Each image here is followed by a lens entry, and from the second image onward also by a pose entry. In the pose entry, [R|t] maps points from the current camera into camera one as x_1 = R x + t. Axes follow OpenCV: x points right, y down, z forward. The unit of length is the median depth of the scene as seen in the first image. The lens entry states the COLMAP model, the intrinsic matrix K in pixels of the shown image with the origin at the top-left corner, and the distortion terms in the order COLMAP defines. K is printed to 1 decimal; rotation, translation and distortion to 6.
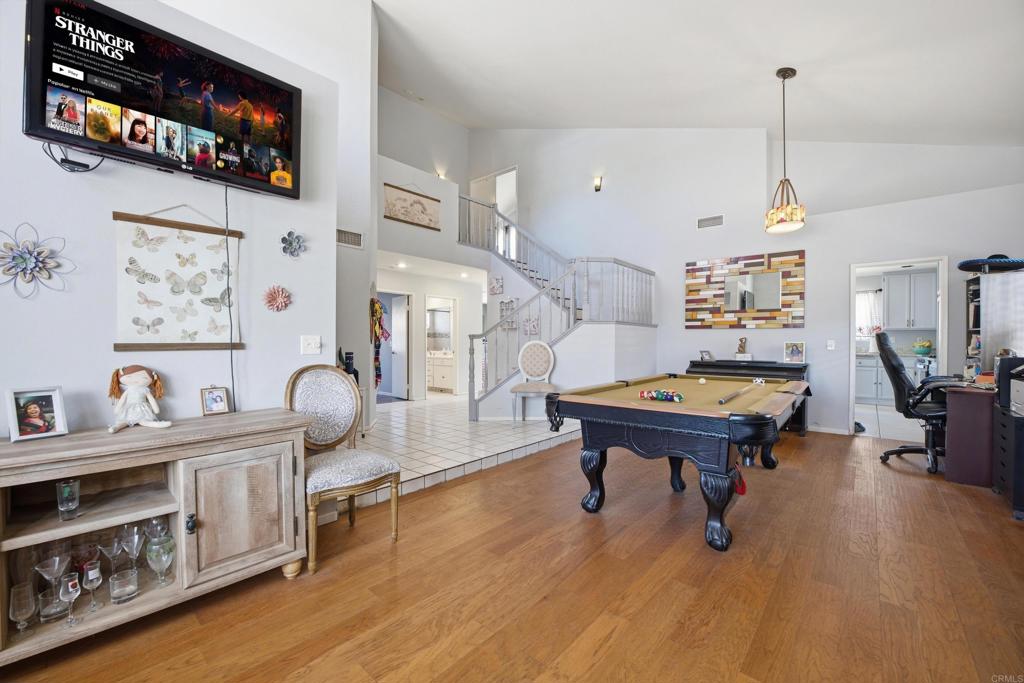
lens RADIAL K [[419.0, 0, 510.4], [0, 419.0, 335.6], [0, 0, 1]] dist [-0.026109, 0.000932]
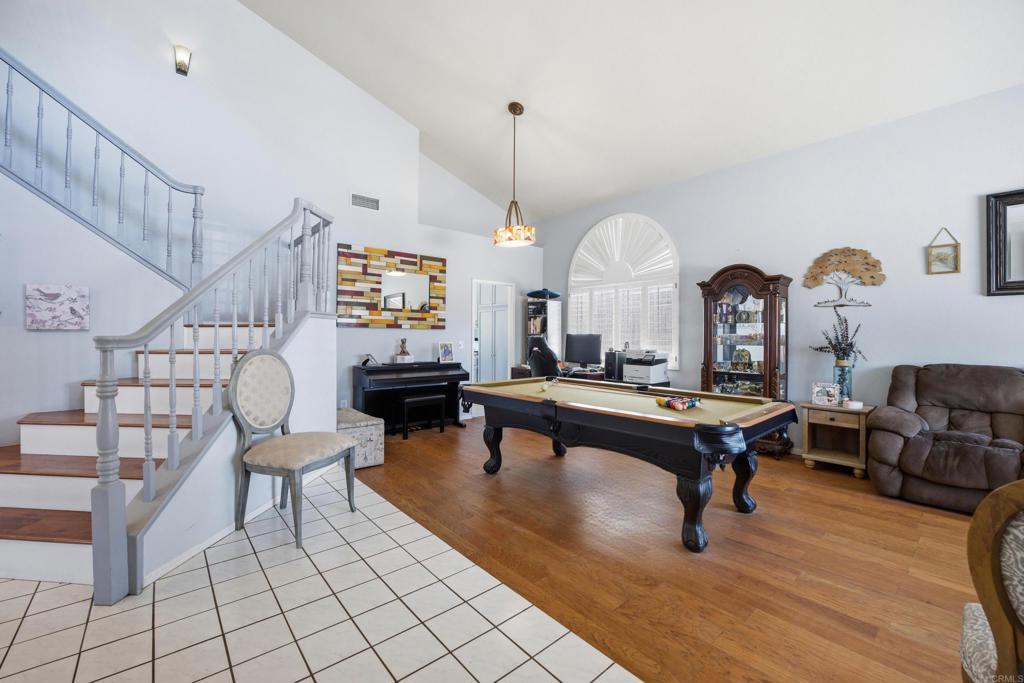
lens RADIAL K [[419.0, 0, 510.4], [0, 419.0, 335.6], [0, 0, 1]] dist [-0.026109, 0.000932]
pose [[0.135676, -0.002390, 0.990750, -0.351229], [-0.019134, 0.999804, 0.005032, -0.010704], [-0.990569, -0.019640, 0.135603, 0.631120]]
